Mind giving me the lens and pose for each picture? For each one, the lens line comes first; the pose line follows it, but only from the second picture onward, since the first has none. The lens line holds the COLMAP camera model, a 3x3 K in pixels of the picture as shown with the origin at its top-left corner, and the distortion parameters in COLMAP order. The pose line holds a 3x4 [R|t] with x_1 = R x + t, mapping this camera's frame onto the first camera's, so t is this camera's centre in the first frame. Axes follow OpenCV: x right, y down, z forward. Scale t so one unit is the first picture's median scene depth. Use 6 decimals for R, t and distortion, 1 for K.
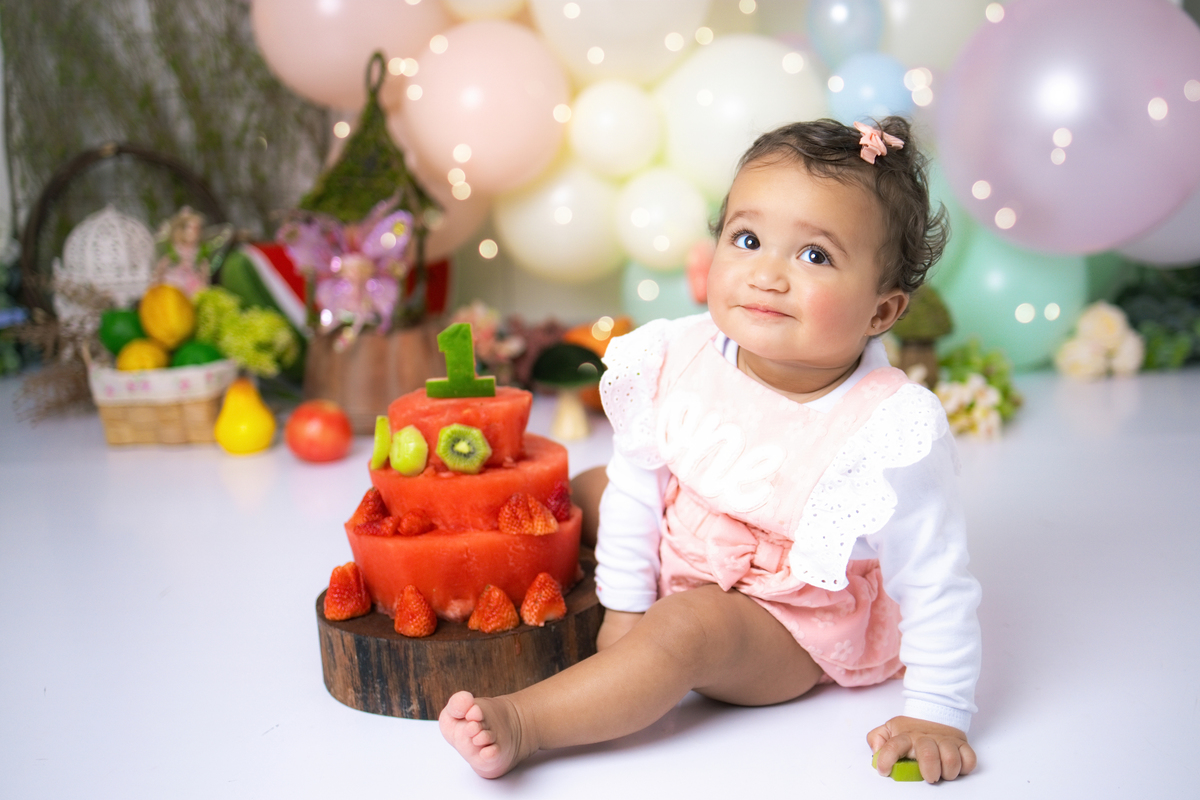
lens RADIAL K [[1376.1, 0, 628.6], [0, 1376.1, 361.9], [0, 0, 1]] dist [0.049985, 0.000000]
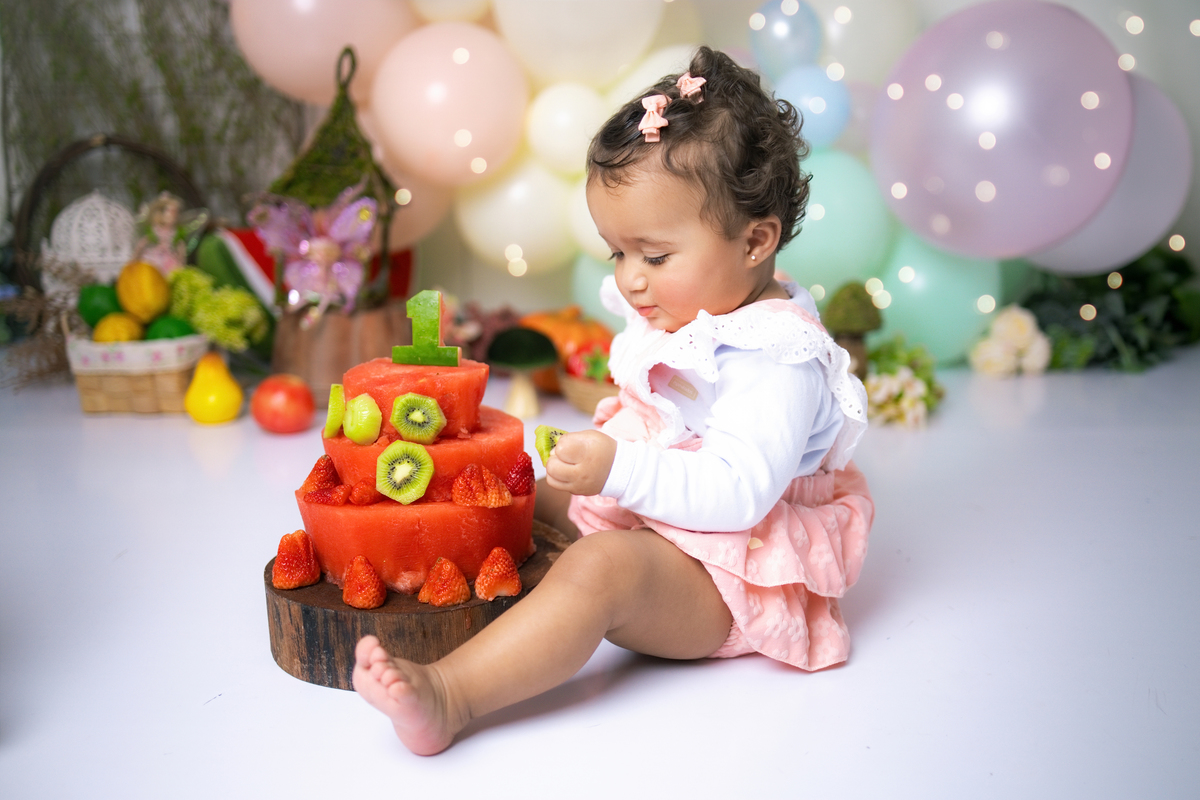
lens RADIAL K [[1190.7, 0, 591.8], [0, 1190.7, 387.0], [0, 0, 1]] dist [0.035333, 0.000000]
pose [[0.999444, 0.026397, 0.020364, -0.007199], [-0.026859, 0.999381, 0.022717, 0.009387], [-0.019752, -0.023251, 0.999535, 0.076141]]
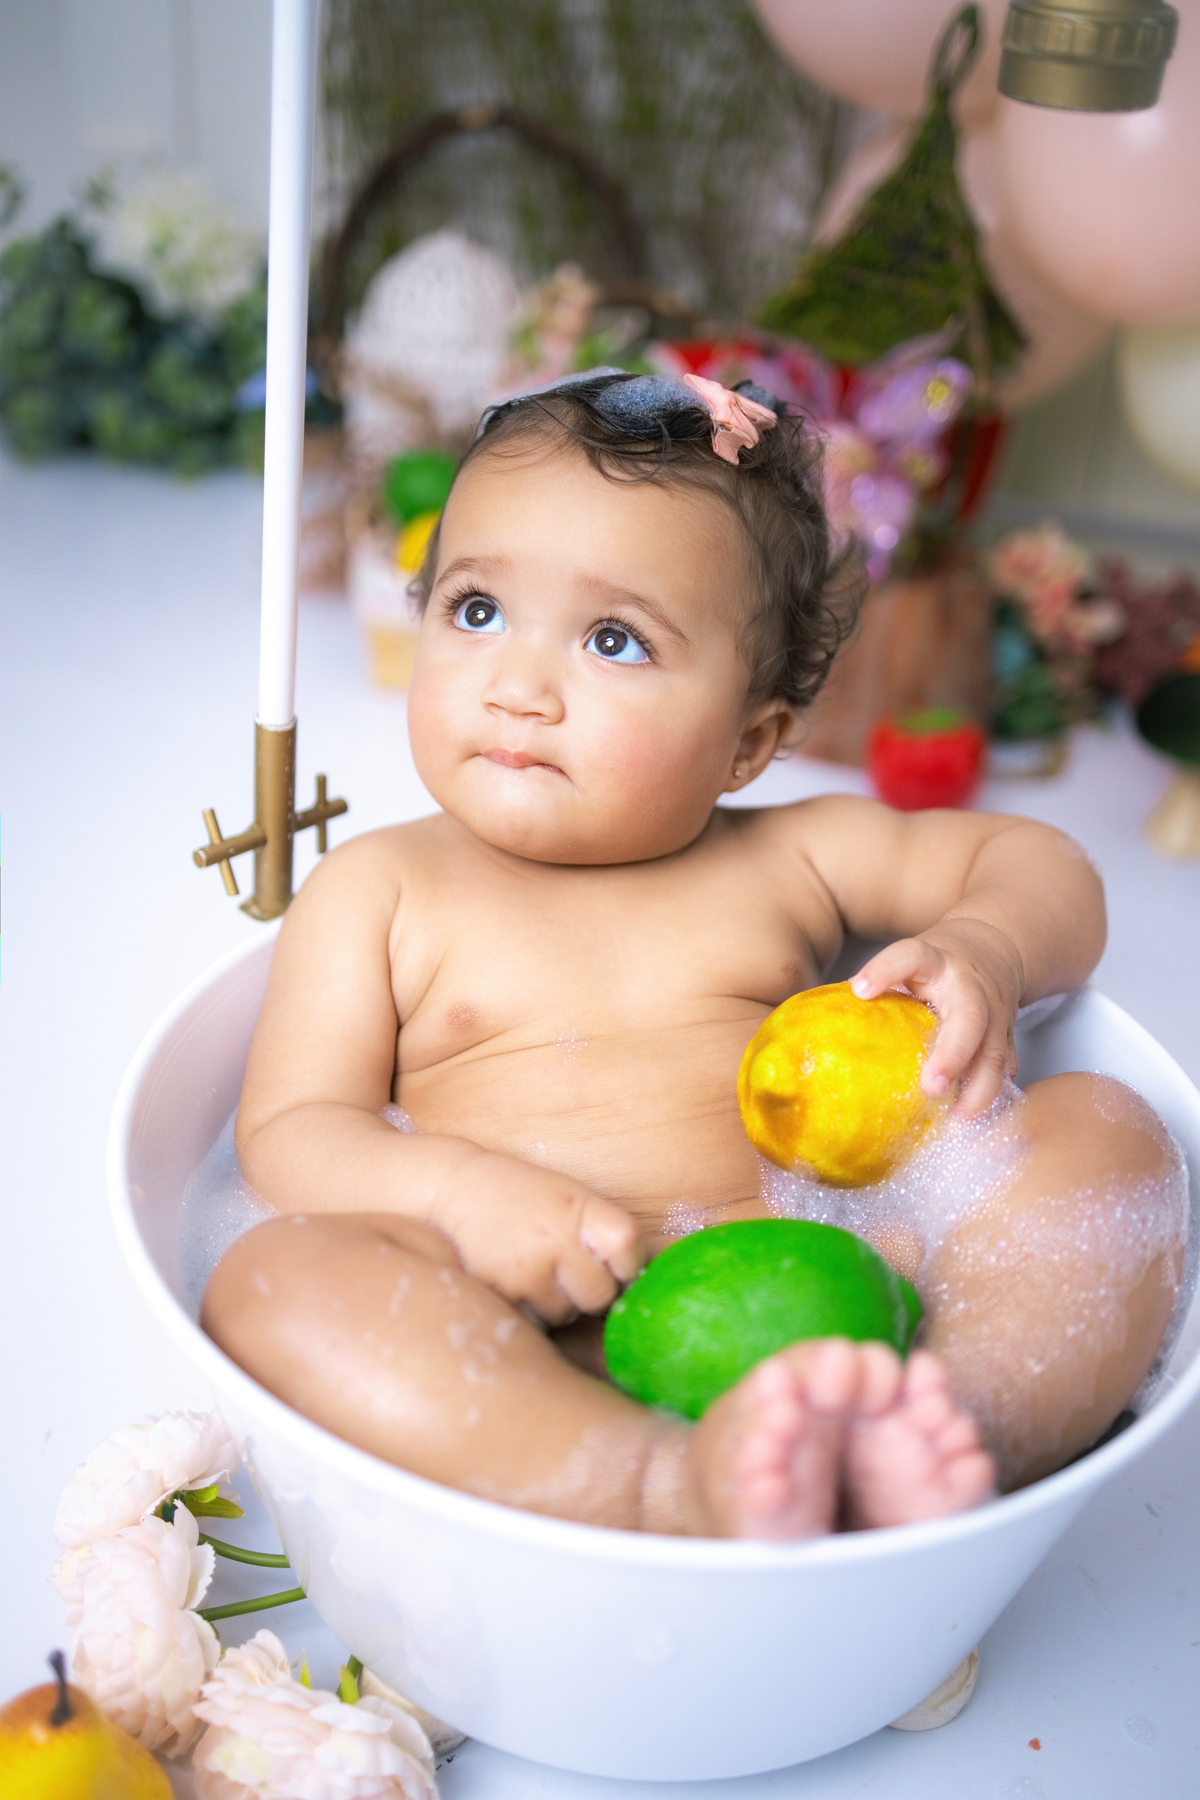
lens RADIAL K [[1896.1, 0, 618.5], [0, 1896.1, 905.2], [0, 0, 1]] dist [0.047003, 0.000000]
pose [[0.943430, 0.222259, -0.246052, -0.059675], [-0.154957, 0.951596, 0.265433, -0.079829], [0.293137, -0.212290, 0.932204, 0.258901]]
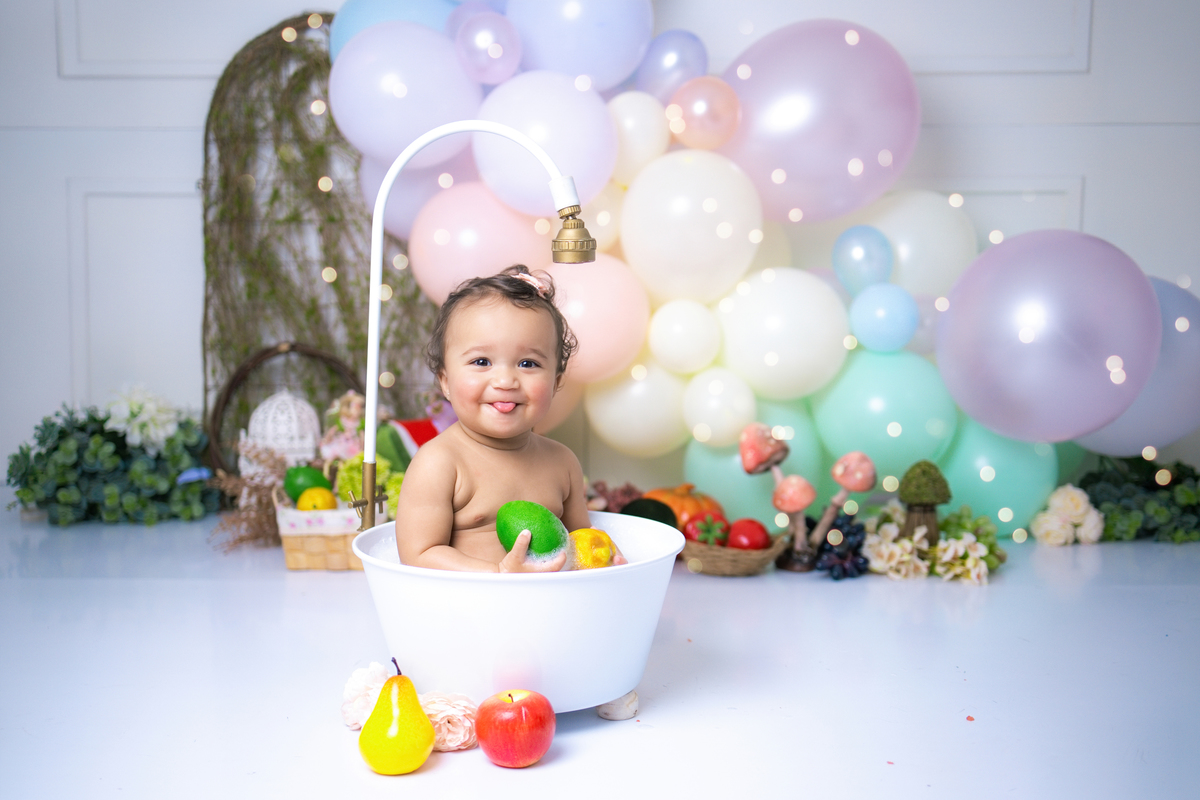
lens RADIAL K [[1190.7, 0, 608.3], [0, 1190.7, 416.2], [0, 0, 1]] dist [0.035333, 0.000000]
pose [[0.998724, 0.025293, -0.043716, -0.030574], [-0.030005, 0.993398, -0.110728, 0.032038], [0.040627, 0.111898, 0.992889, -0.106629]]
